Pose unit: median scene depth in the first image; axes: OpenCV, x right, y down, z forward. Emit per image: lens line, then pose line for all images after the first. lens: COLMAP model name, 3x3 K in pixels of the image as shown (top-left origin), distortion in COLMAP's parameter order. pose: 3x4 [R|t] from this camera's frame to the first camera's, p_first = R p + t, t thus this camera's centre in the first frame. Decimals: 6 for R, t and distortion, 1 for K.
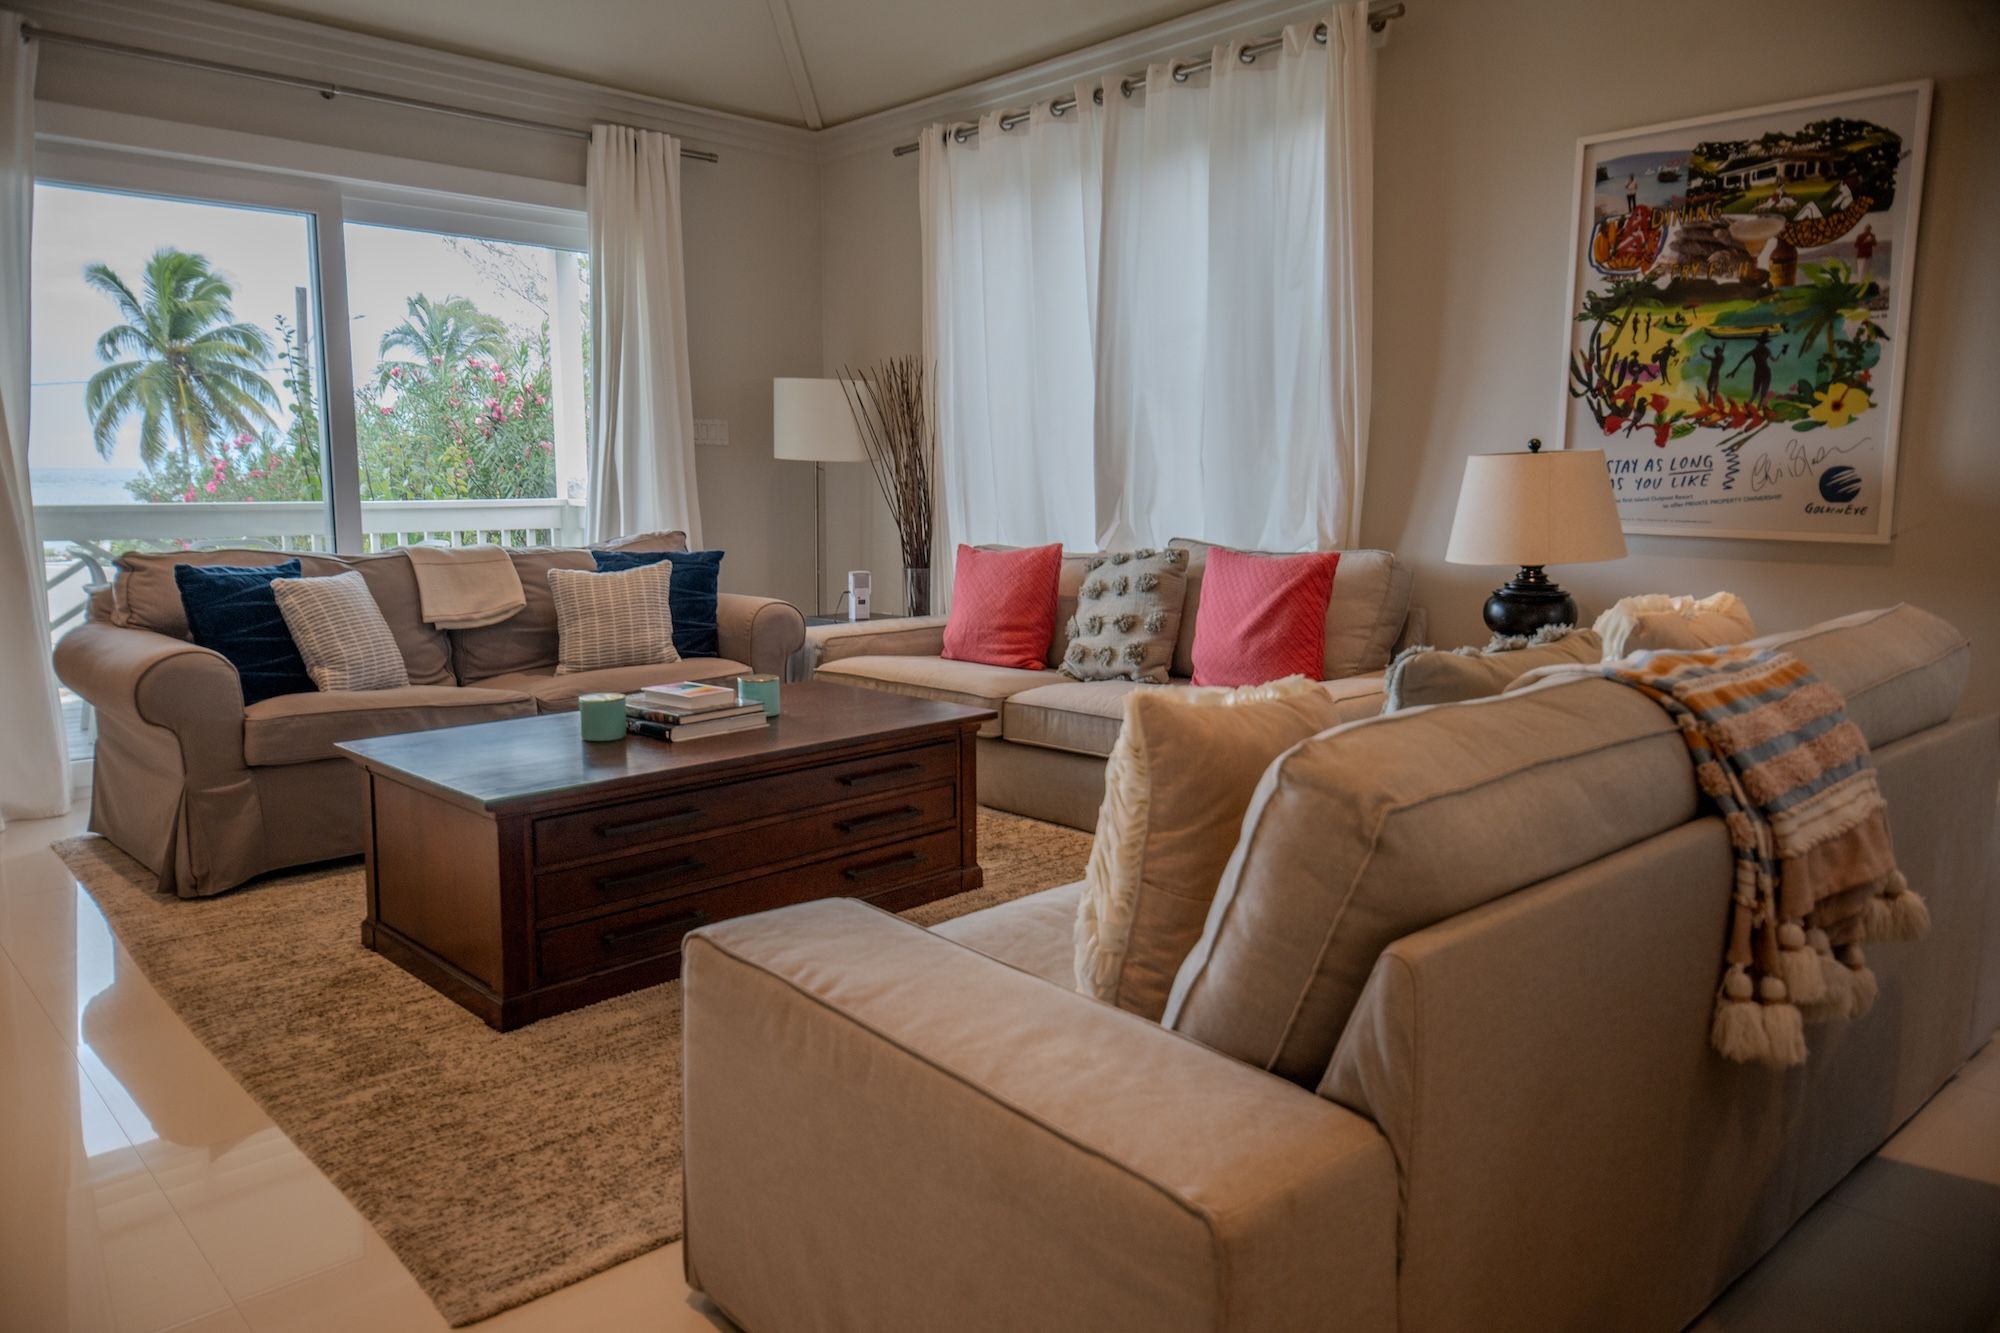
lens RADIAL K [[1329.5, 0, 995.5], [0, 1329.5, 639.6], [0, 0, 1]] dist [0.023000, -0.018925]
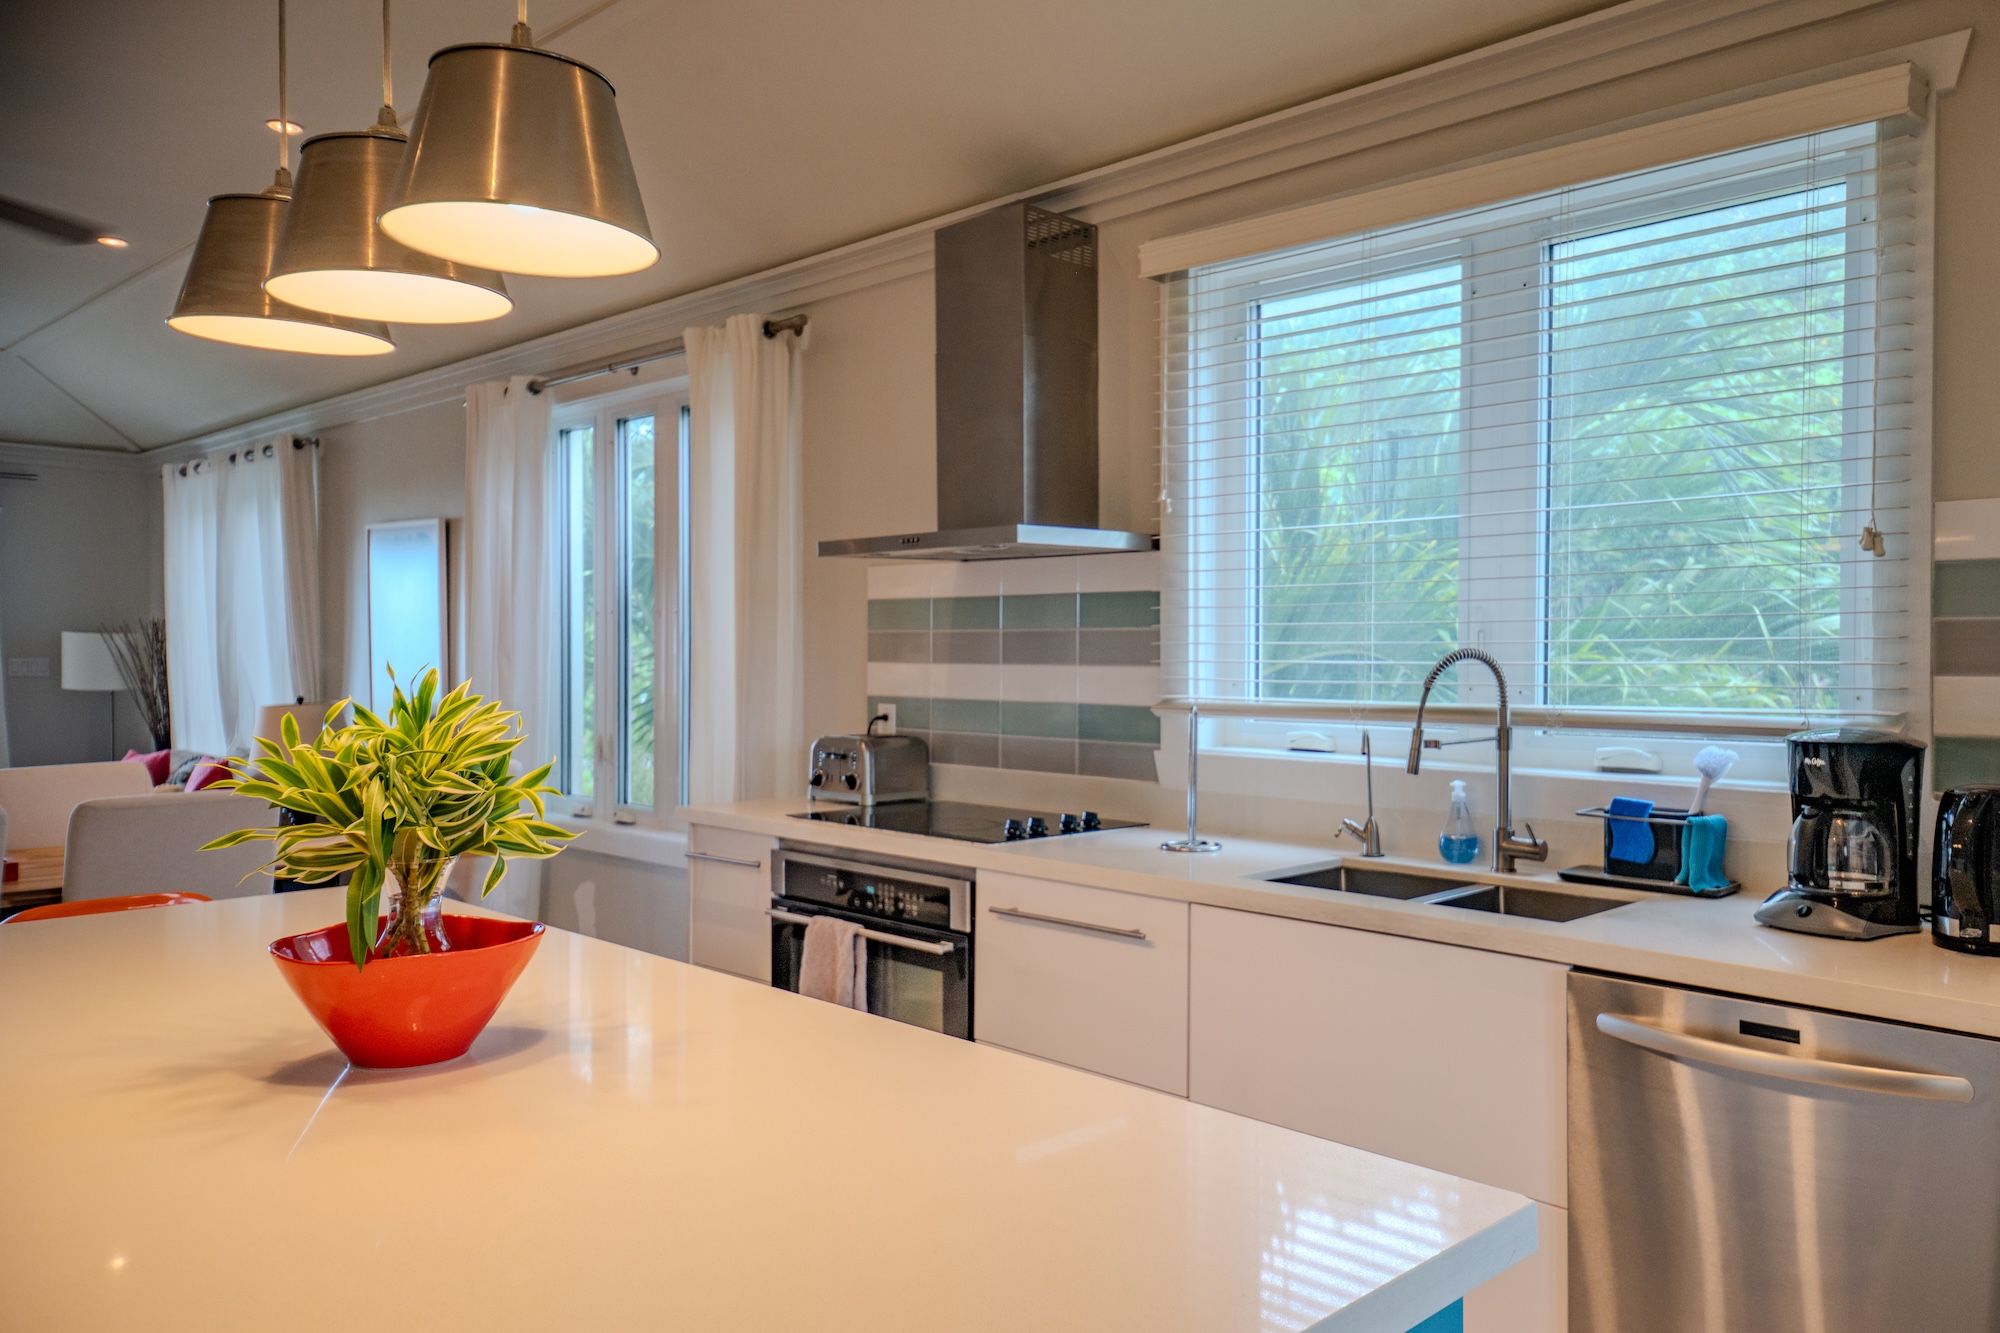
lens RADIAL K [[1524.0, 0, 1160.6], [0, 1524.0, 697.3], [0, 0, 1]] dist [0.046253, -0.020503]
pose [[0.997307, 0.002040, 0.073315, 1.188161], [0.003985, 0.996630, -0.081932, 0.017409], [-0.073235, 0.082004, 0.993938, -0.983965]]
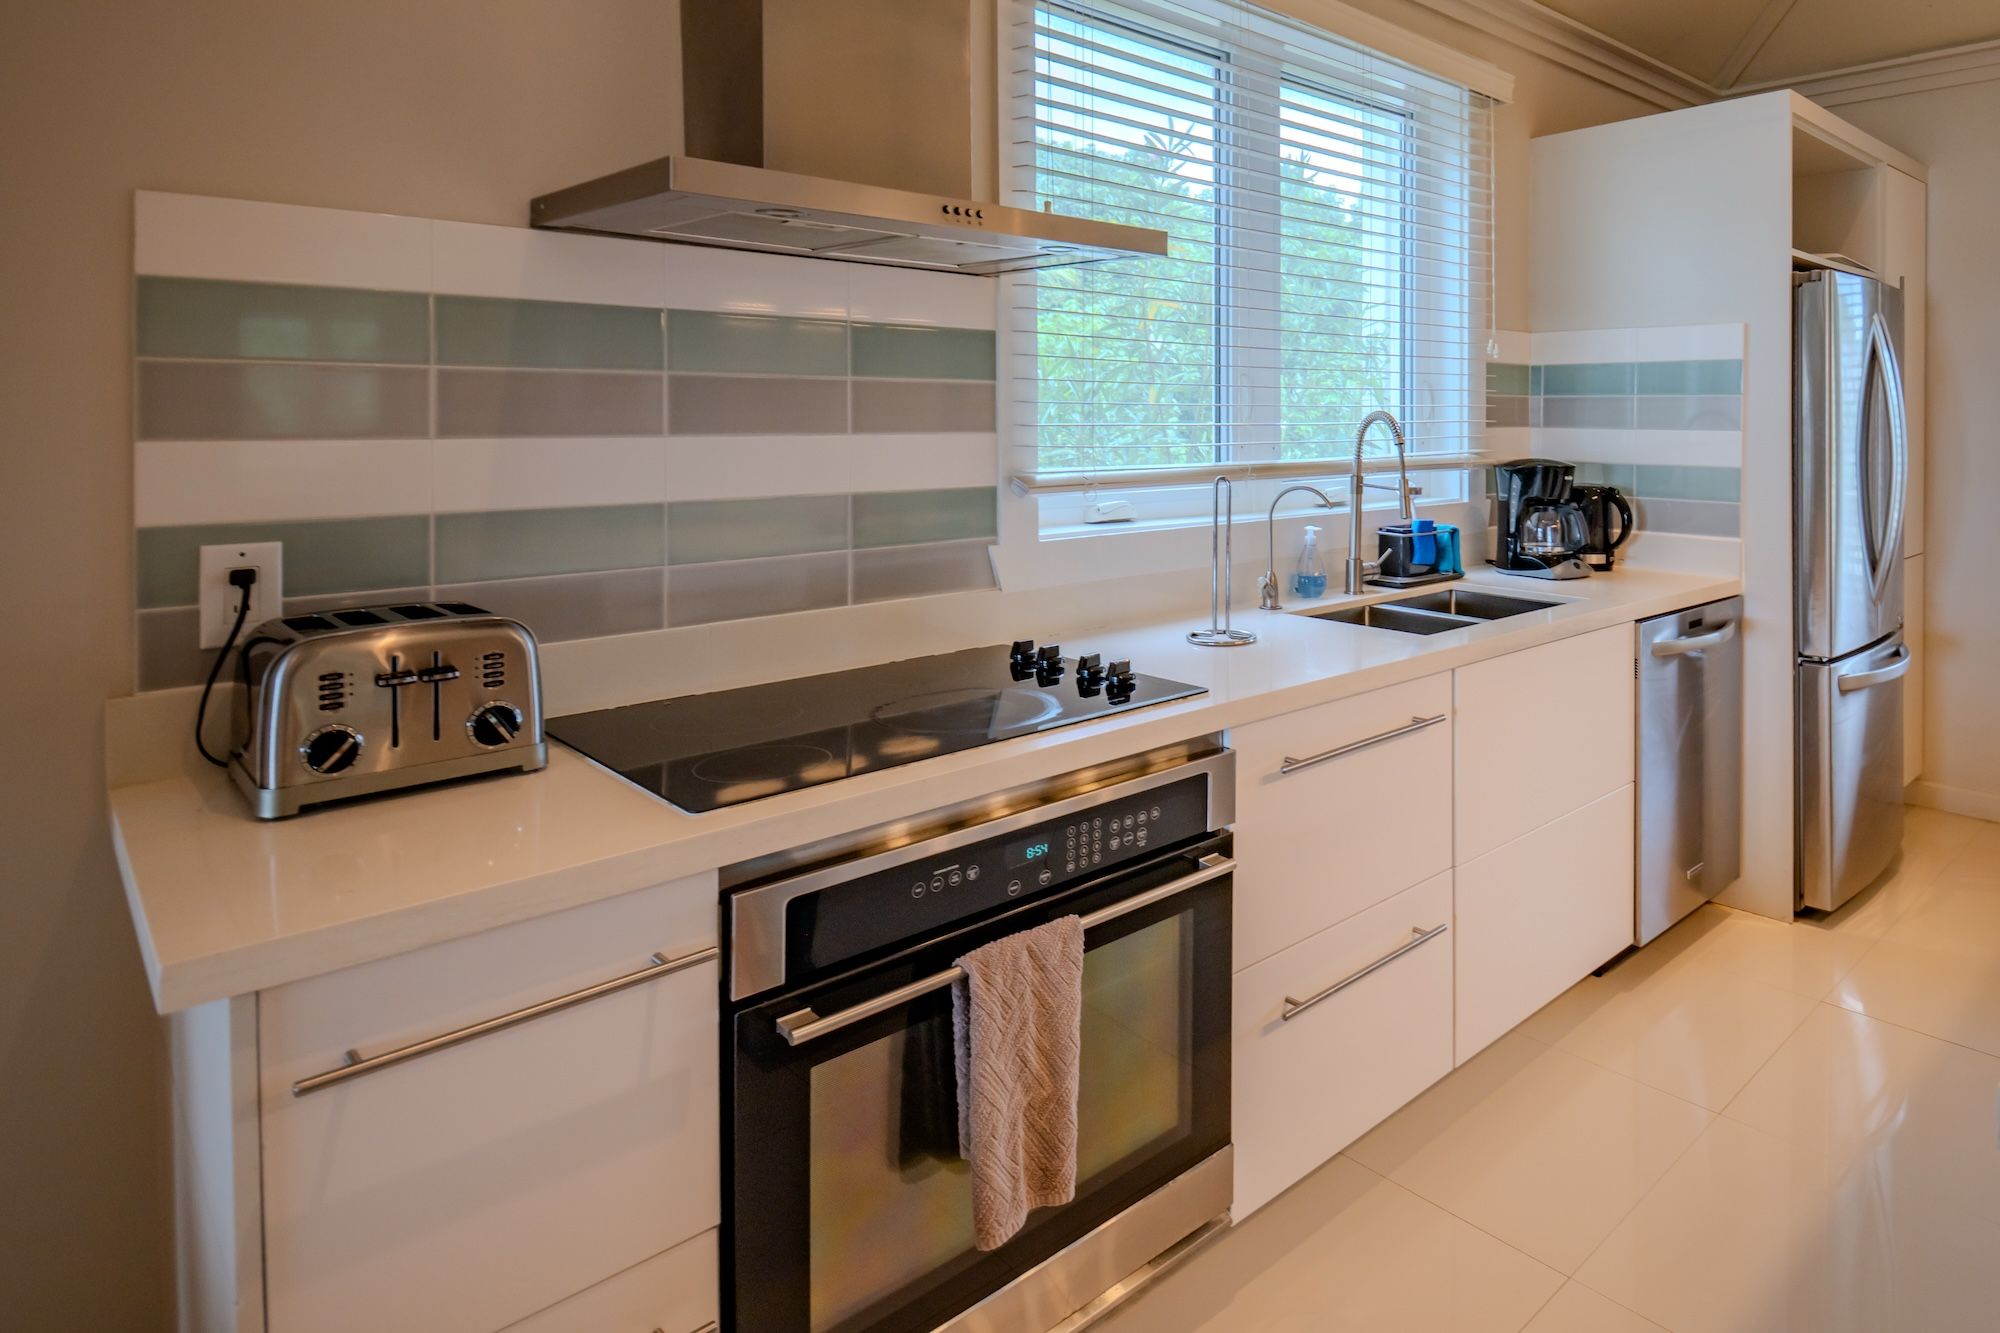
lens RADIAL K [[1197.1, 0, 1163.7], [0, 1197.1, 429.6], [0, 0, 1]] dist [0.013000, -0.014555]
pose [[-0.045970, -0.005563, 0.998927, 0.680964], [0.114153, 0.993405, 0.010786, -0.080576], [-0.992399, 0.114526, -0.045032, -0.068230]]
